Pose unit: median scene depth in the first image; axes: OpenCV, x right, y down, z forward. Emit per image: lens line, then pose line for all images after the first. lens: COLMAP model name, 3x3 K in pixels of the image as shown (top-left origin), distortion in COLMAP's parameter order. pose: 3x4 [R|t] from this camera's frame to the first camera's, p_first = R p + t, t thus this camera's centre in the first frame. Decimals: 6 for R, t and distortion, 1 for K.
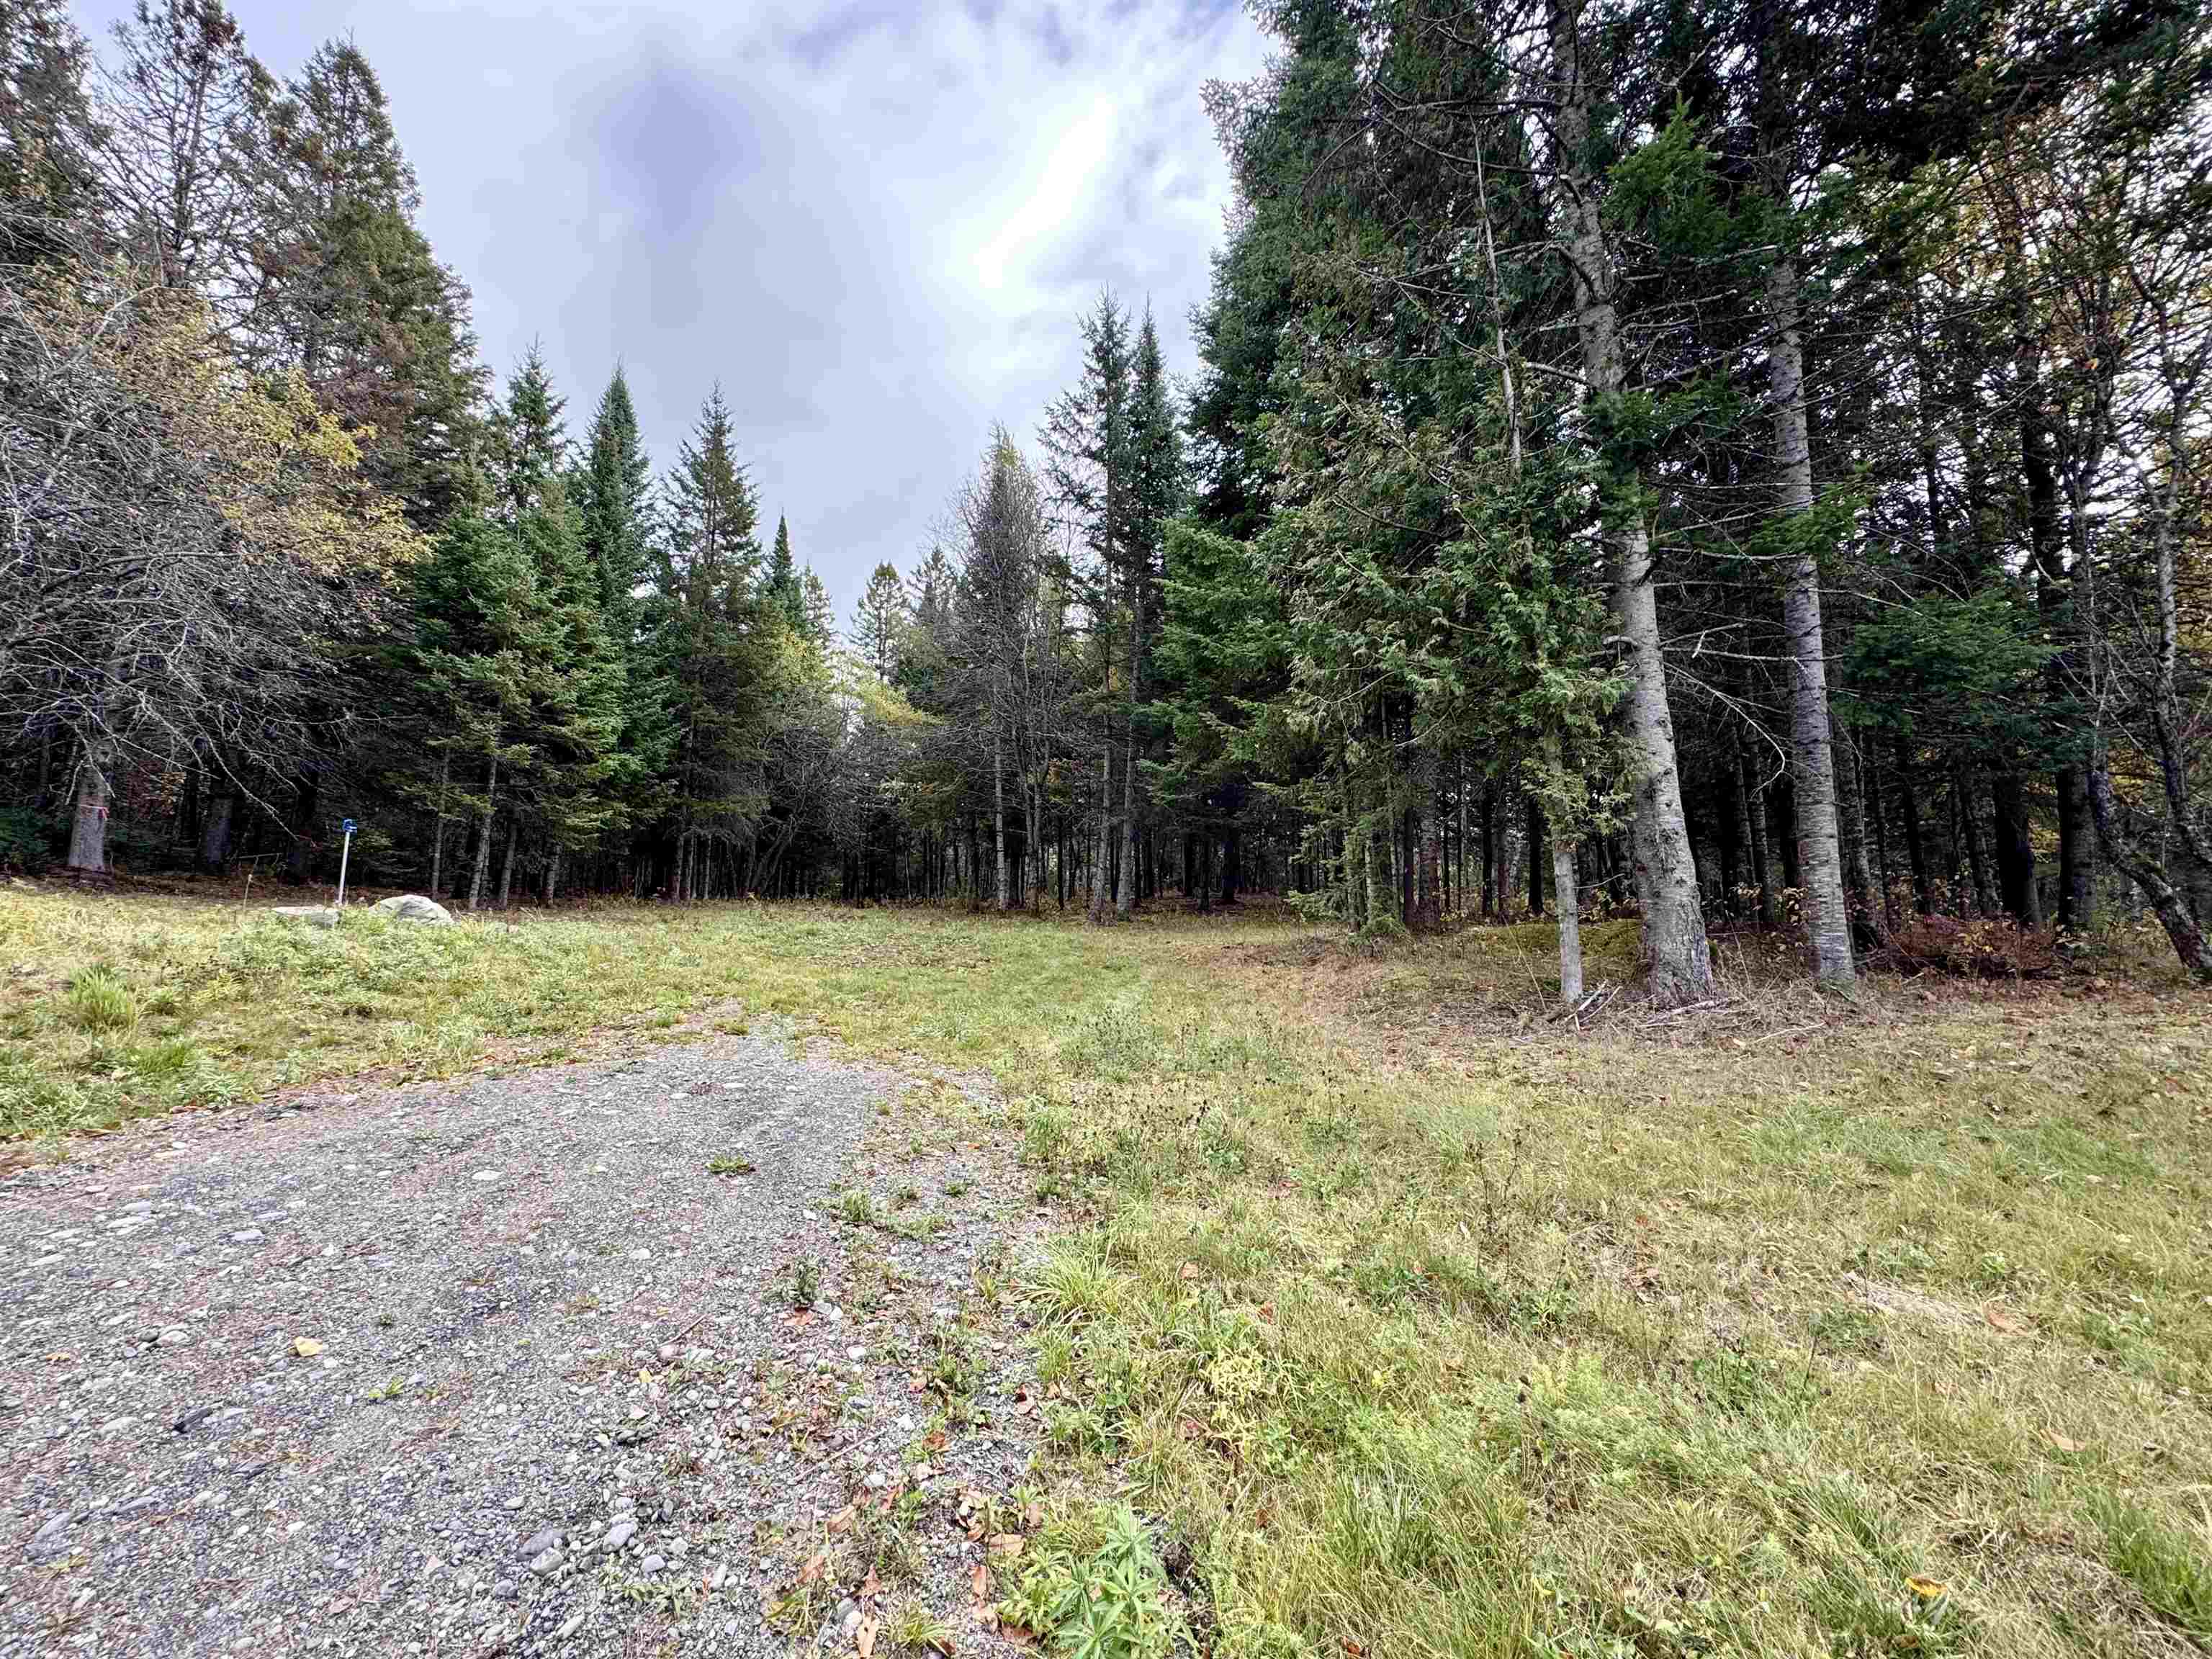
lens RADIAL K [[879.0, 0, 1106.1], [0, 879.0, 826.3], [0, 0, 1]] dist [-0.001967, 0.000343]
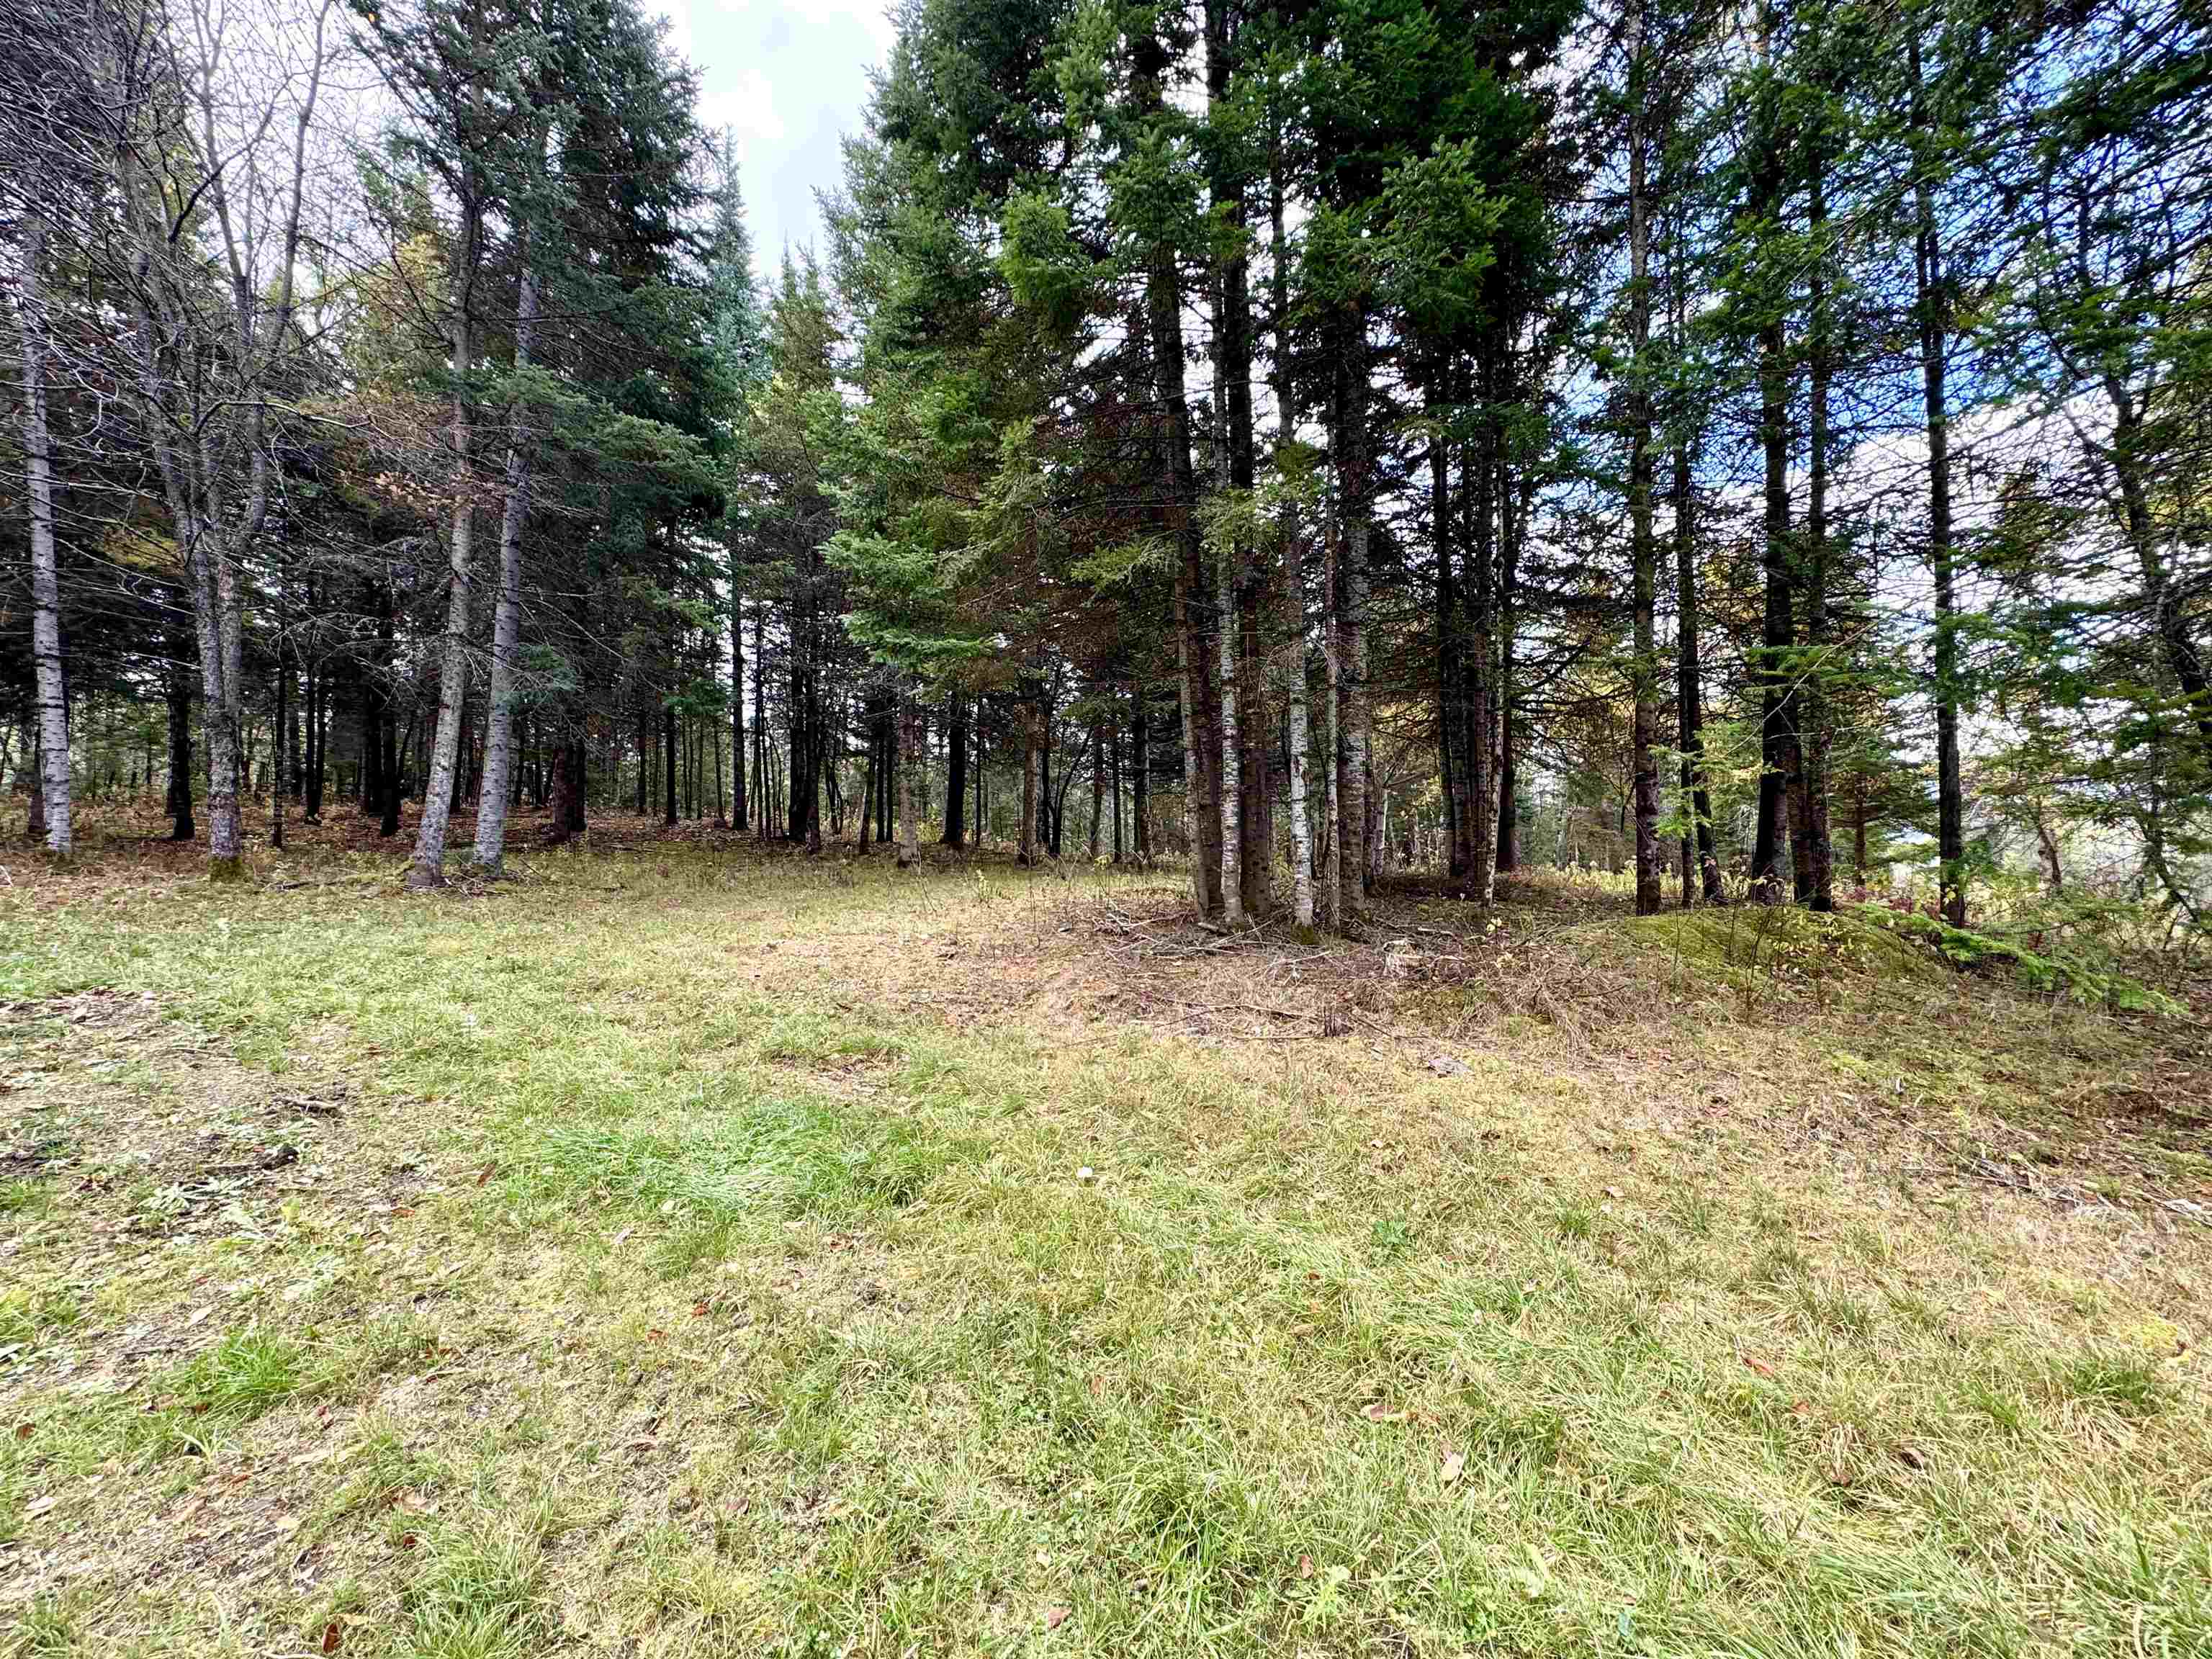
lens RADIAL K [[879.0, 0, 1105.5], [0, 879.0, 826.5], [0, 0, 1]] dist [-0.001967, 0.000343]
pose [[0.662327, 0.007367, 0.749178, -0.144975], [-0.082809, 0.994545, 0.063429, 0.024752], [-0.744624, -0.104049, 0.659324, 0.533387]]
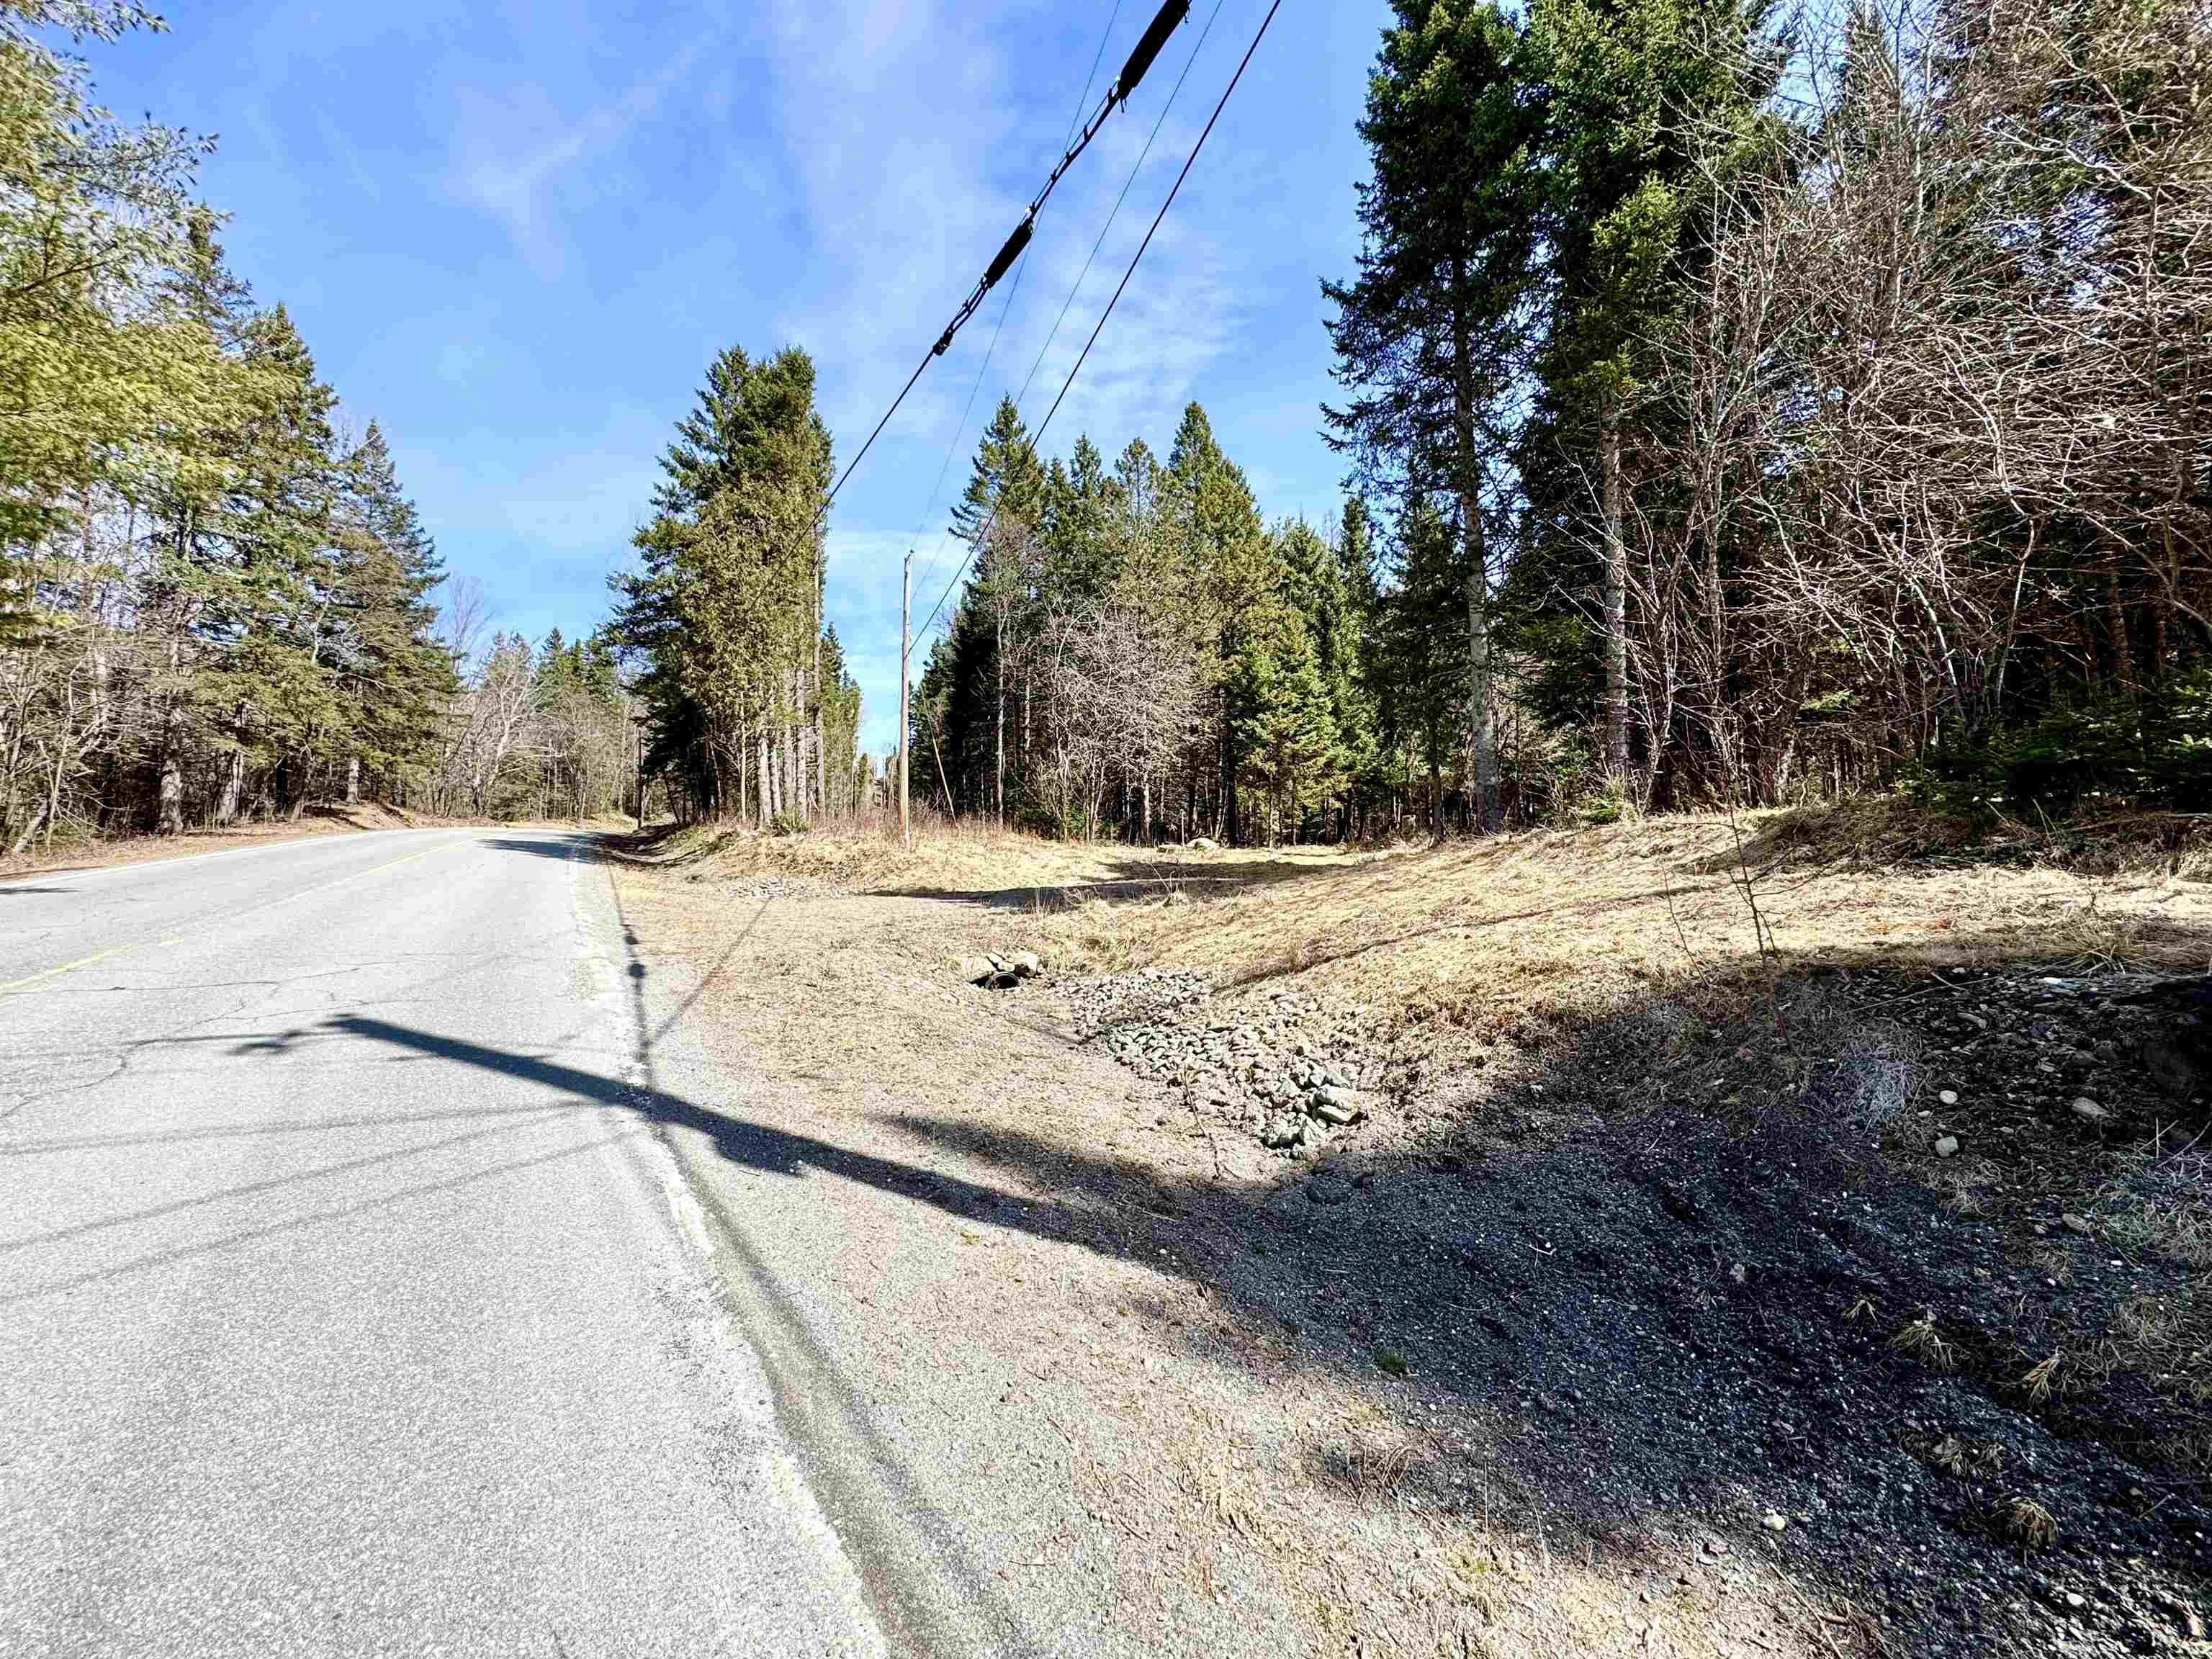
lens RADIAL K [[879.0, 0, 1103.0], [0, 879.0, 830.5], [0, 0, 1]] dist [-0.001967, 0.000343]
pose [[0.527718, -0.072646, -0.846307, 0.732861], [0.125425, 0.992079, -0.006950, 0.025974], [0.840109, -0.102480, 0.532649, -0.339079]]
